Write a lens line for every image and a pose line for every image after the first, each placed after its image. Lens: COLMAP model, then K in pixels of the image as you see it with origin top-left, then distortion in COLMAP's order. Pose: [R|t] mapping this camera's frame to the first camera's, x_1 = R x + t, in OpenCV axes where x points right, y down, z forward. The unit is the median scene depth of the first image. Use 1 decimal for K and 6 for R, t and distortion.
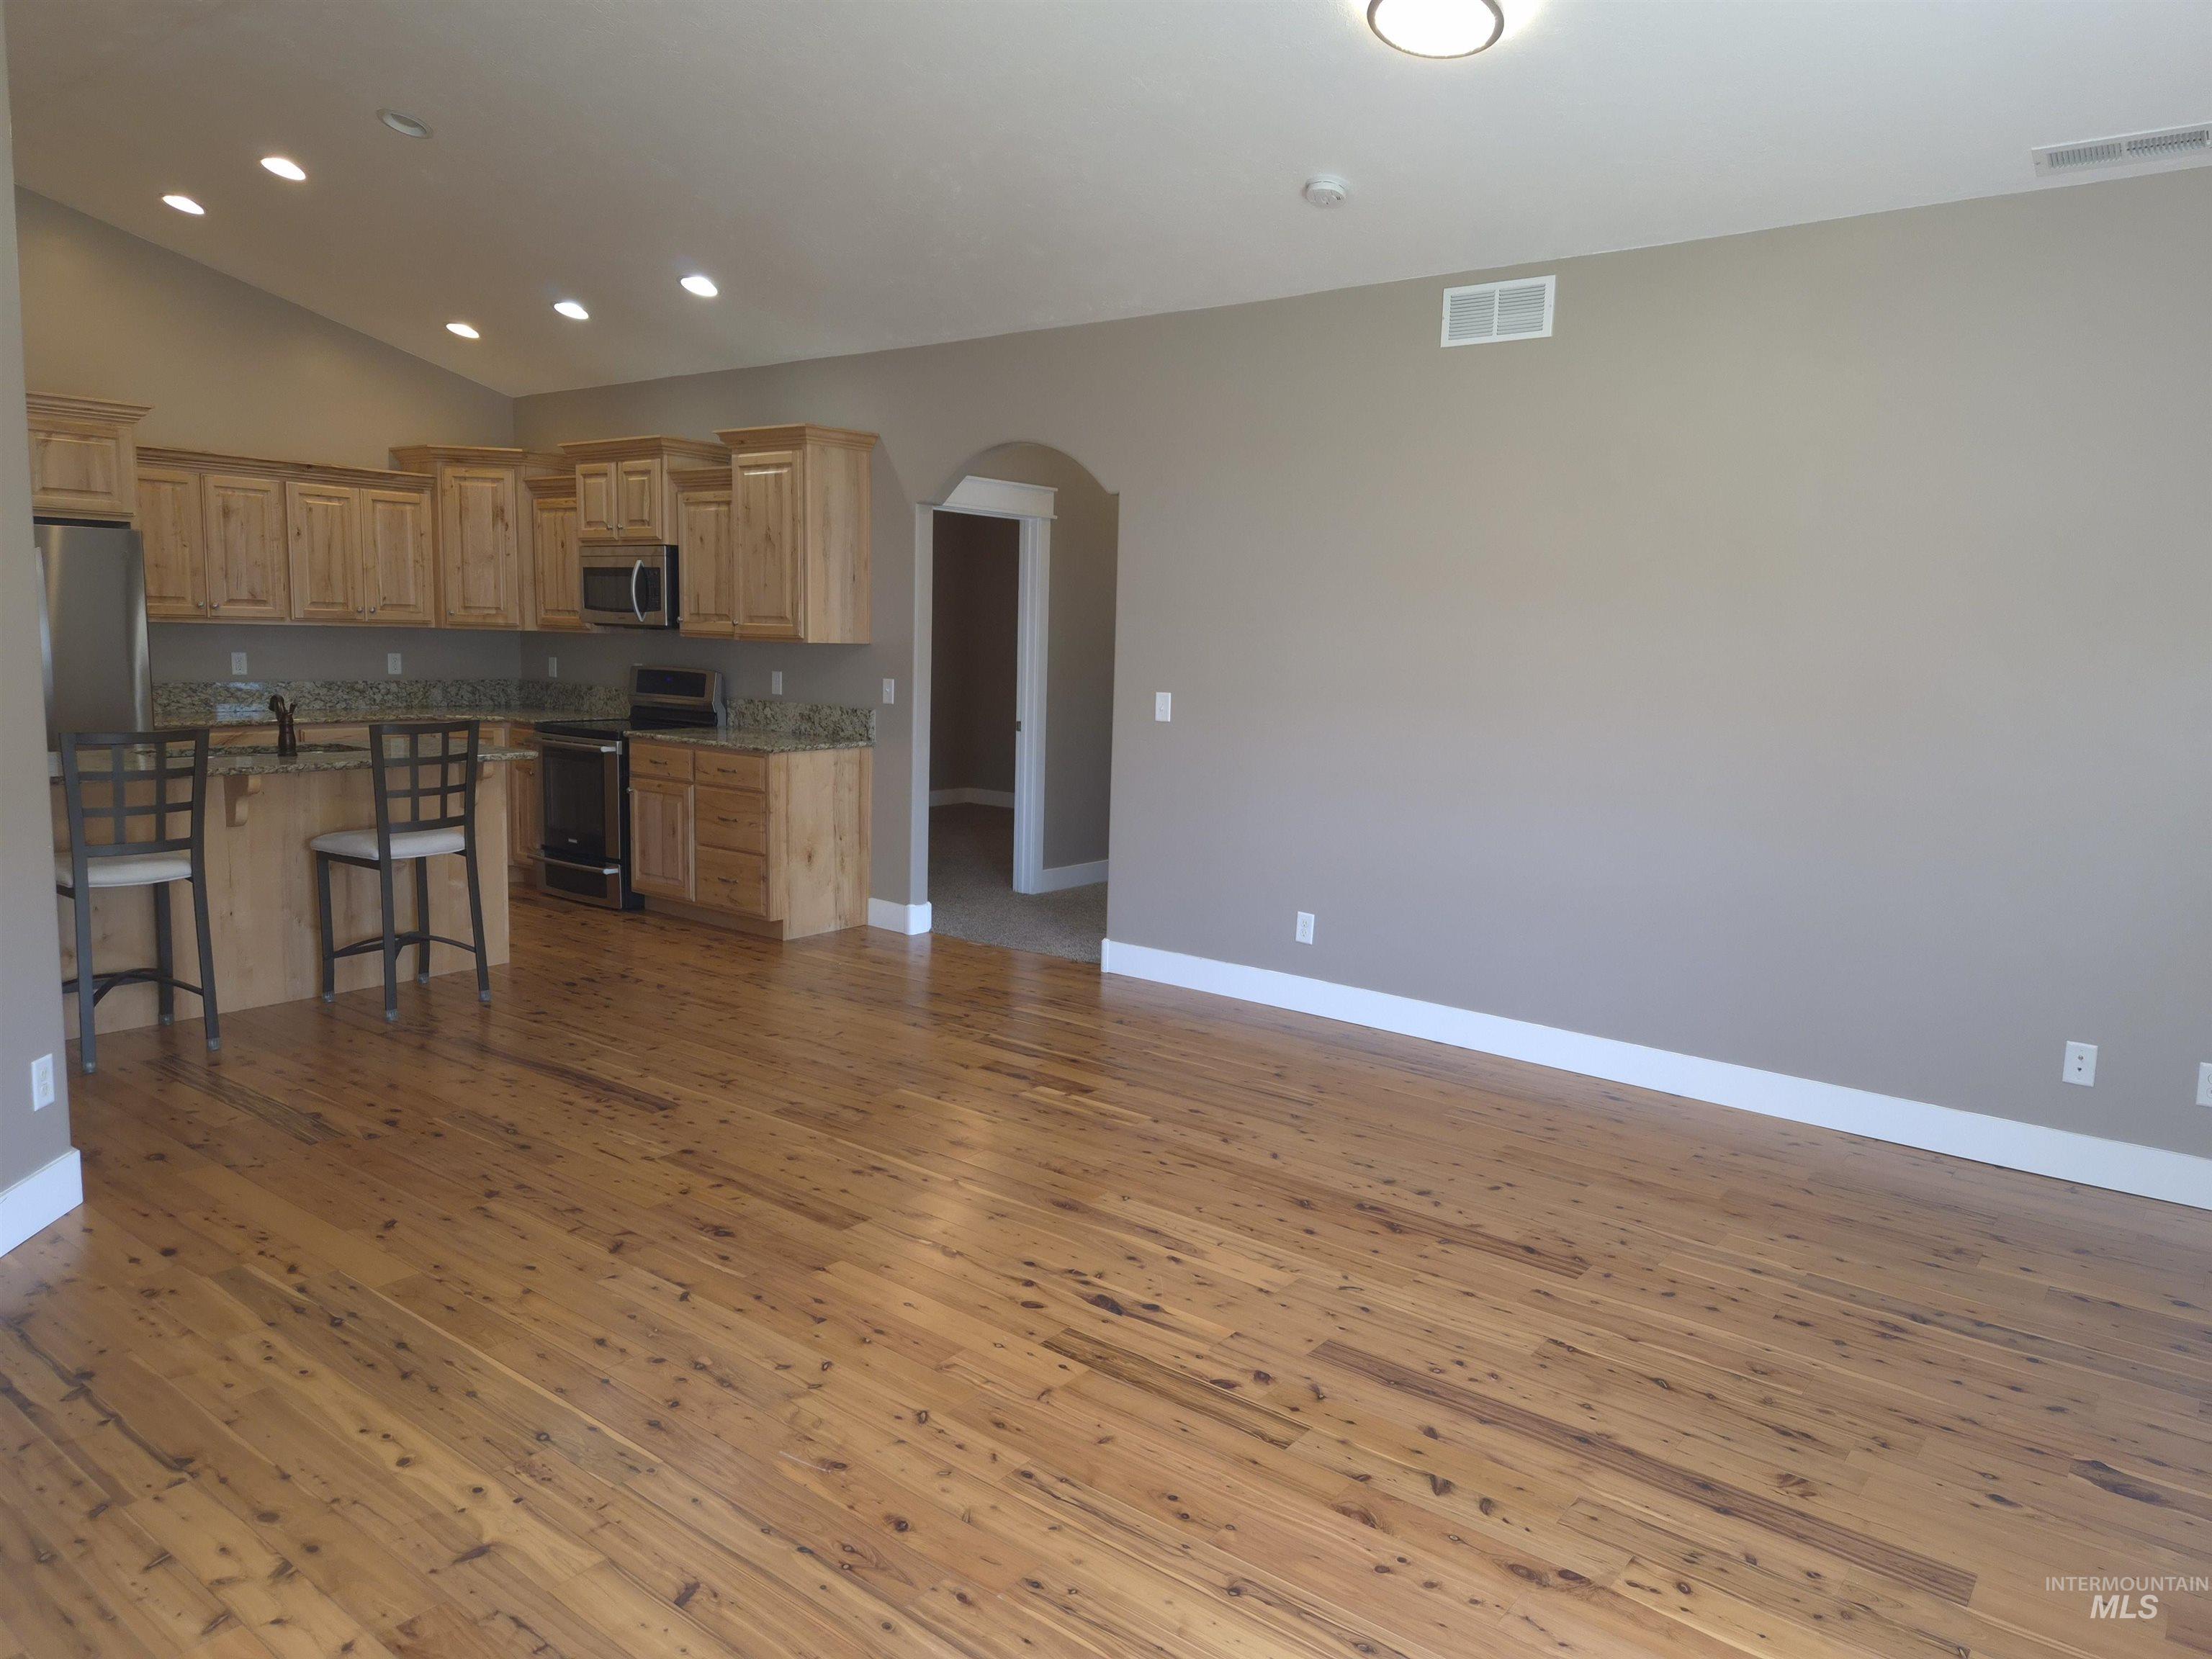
lens RADIAL K [[1472.2, 0, 1112.1], [0, 1472.2, 813.8], [0, 0, 1]] dist [0.071916, -0.072934]
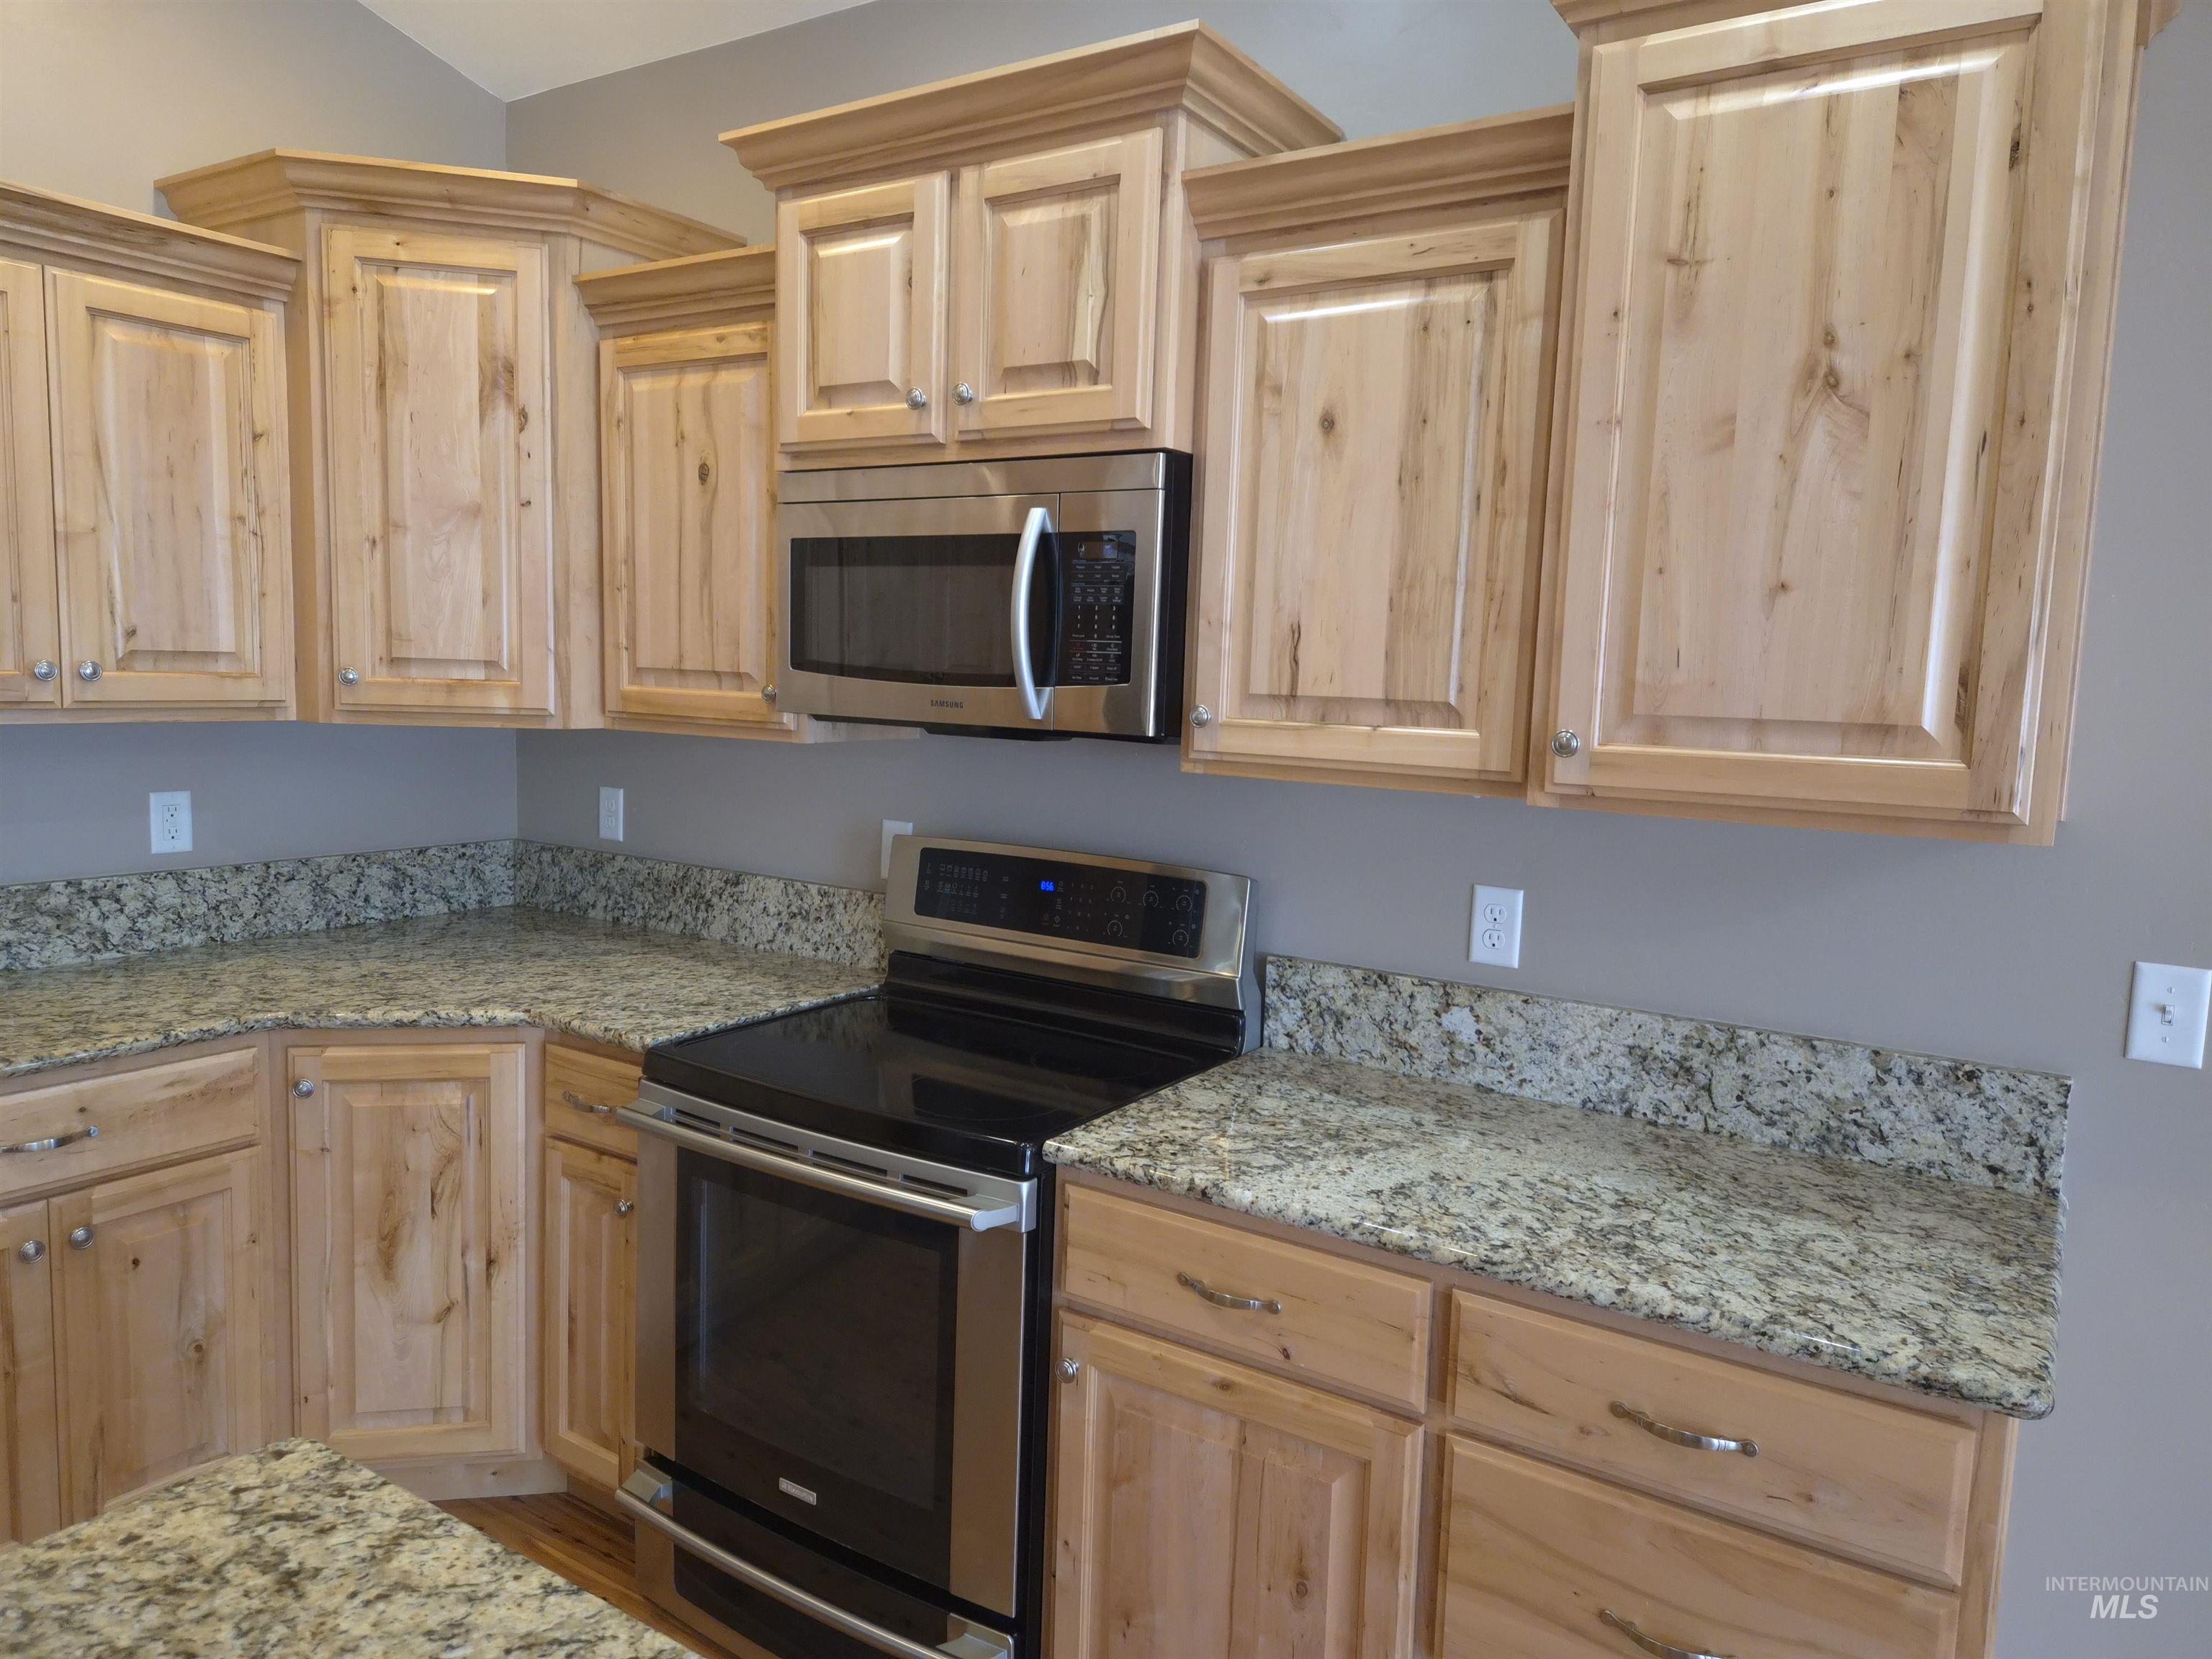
lens RADIAL K [[1481.4, 0, 1087.1], [0, 1481.4, 824.2], [0, 0, 1]] dist [0.076589, -0.073411]
pose [[0.997114, -0.002375, 0.075887, -0.334463], [0.003457, 0.999894, -0.014130, -0.106155], [-0.075845, 0.014352, 0.997016, 0.717898]]
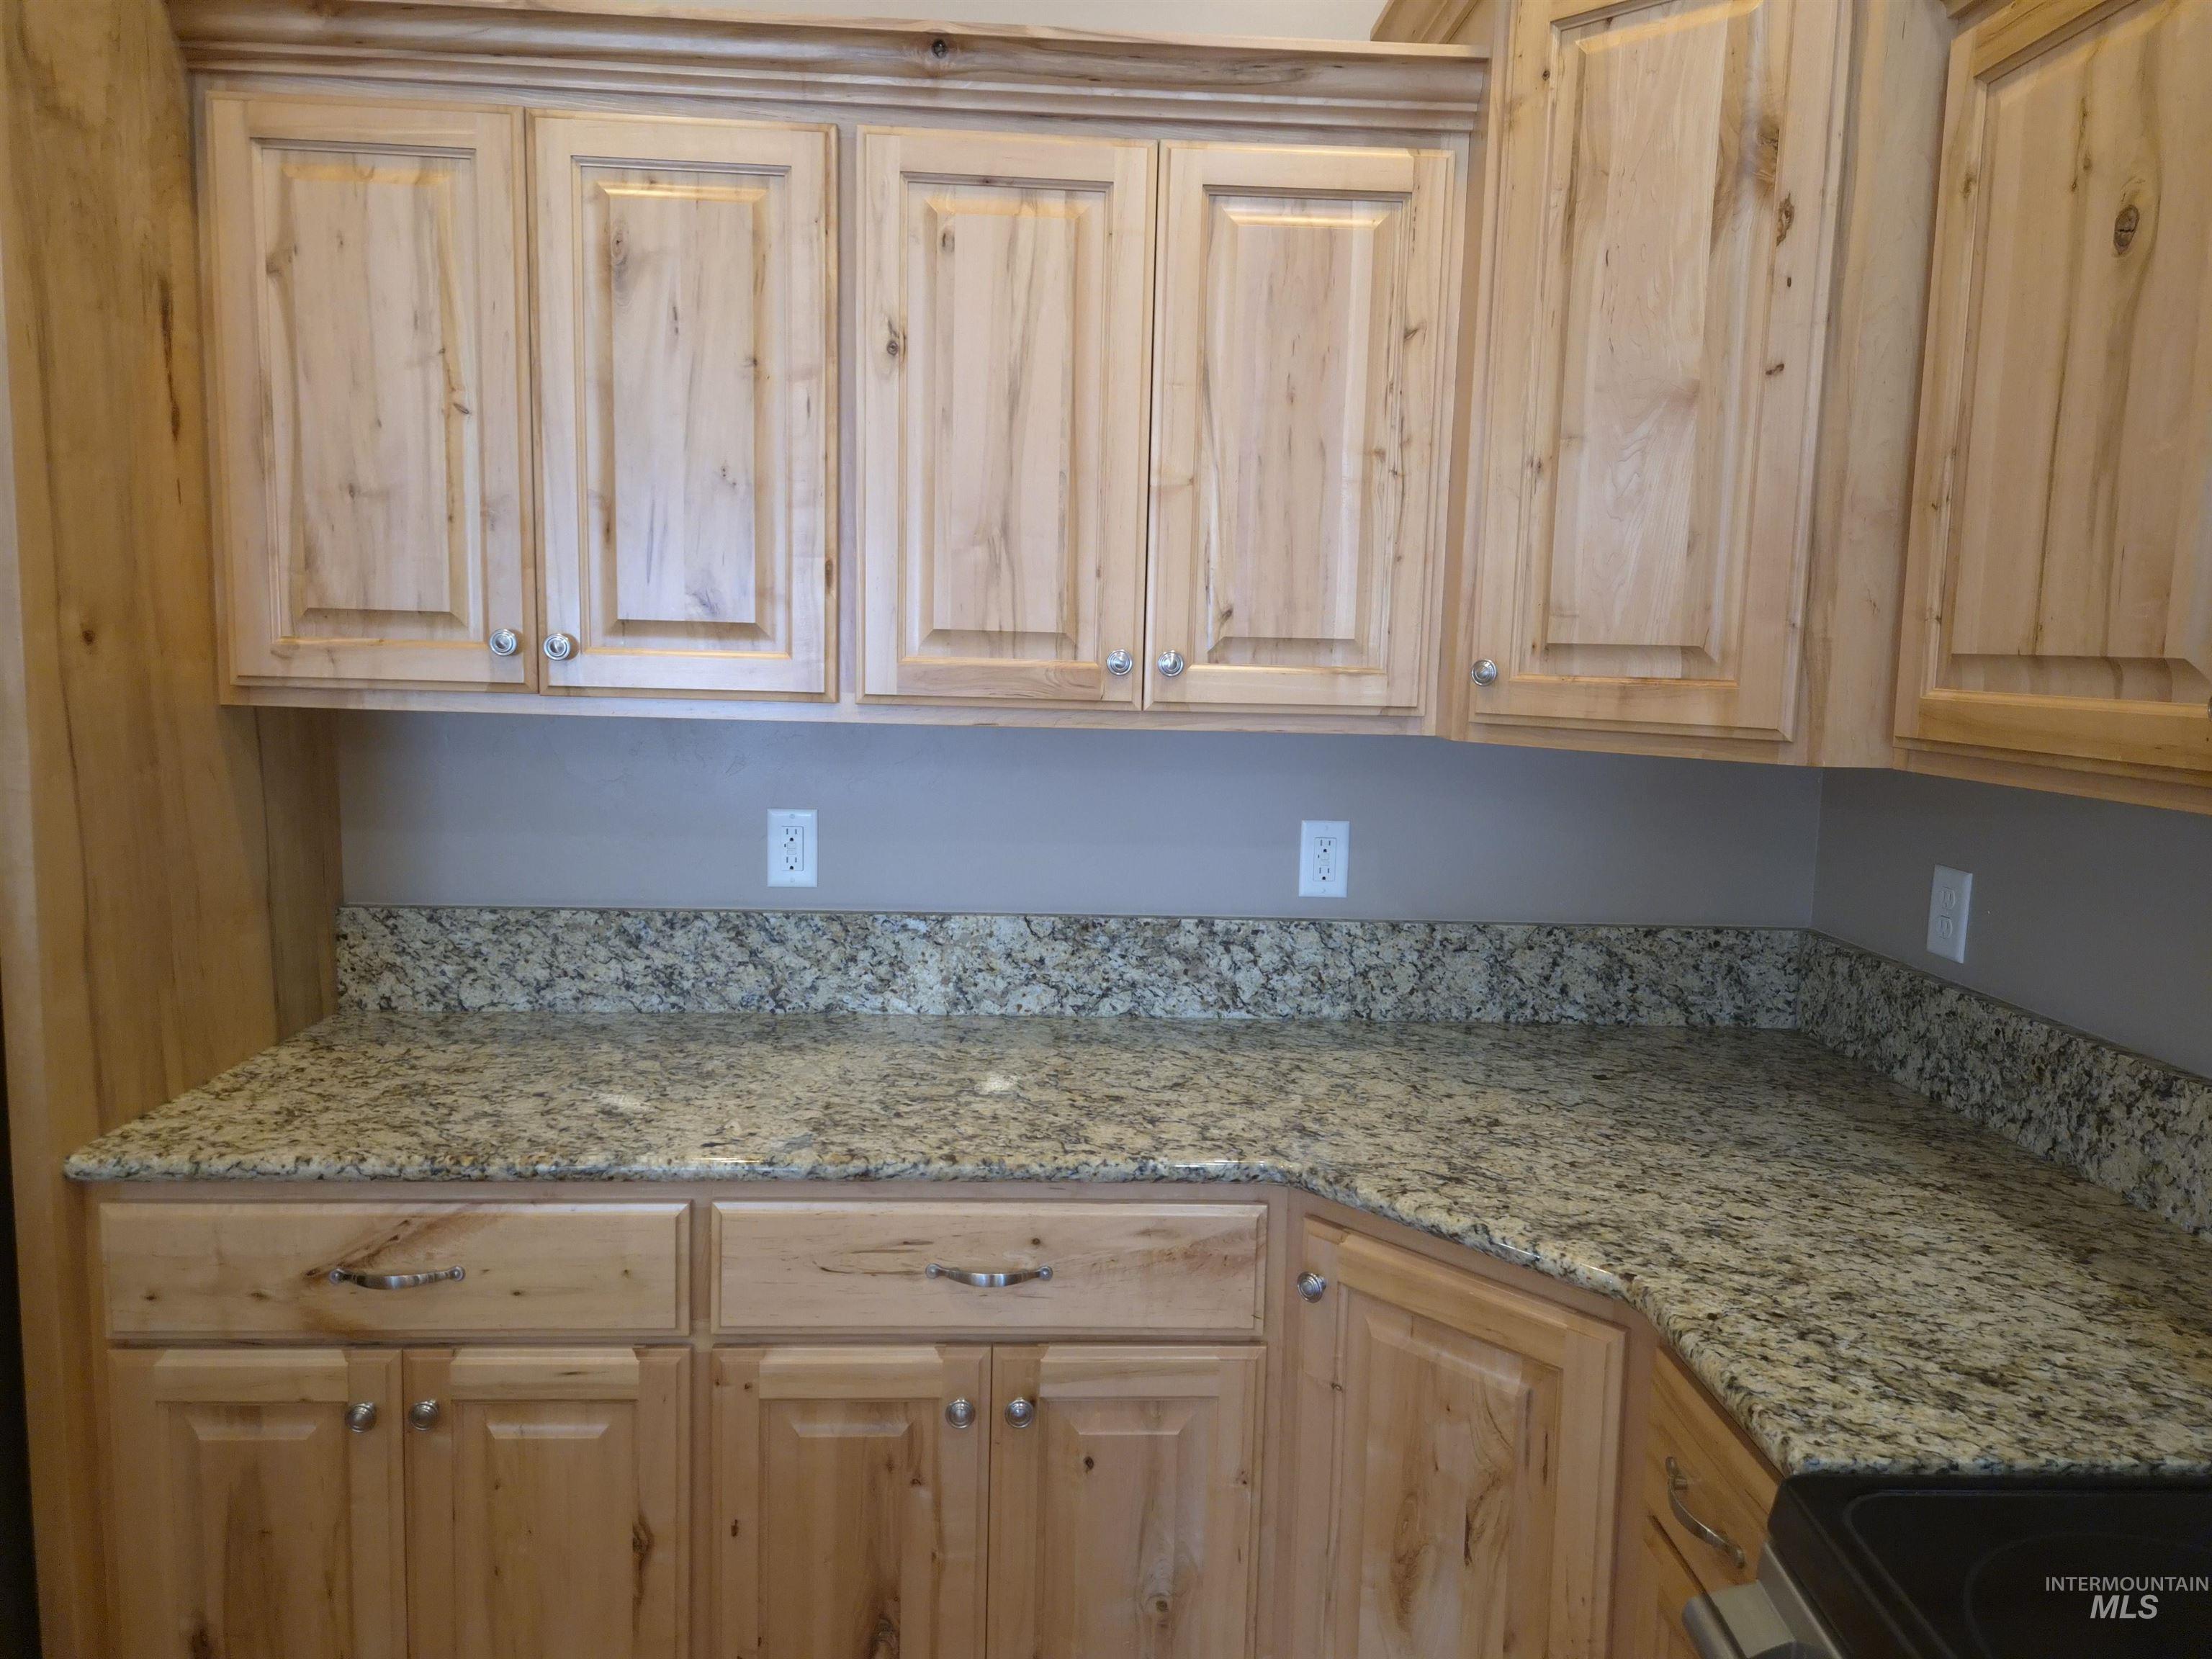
lens RADIAL K [[1479.6, 0, 1107.1], [0, 1479.6, 806.3], [0, 0, 1]] dist [0.073959, -0.067734]
pose [[0.651125, 0.076256, -0.755130, -0.341276], [-0.104146, 0.994505, 0.010628, -0.122295], [0.751791, 0.071724, 0.655489, 0.890543]]
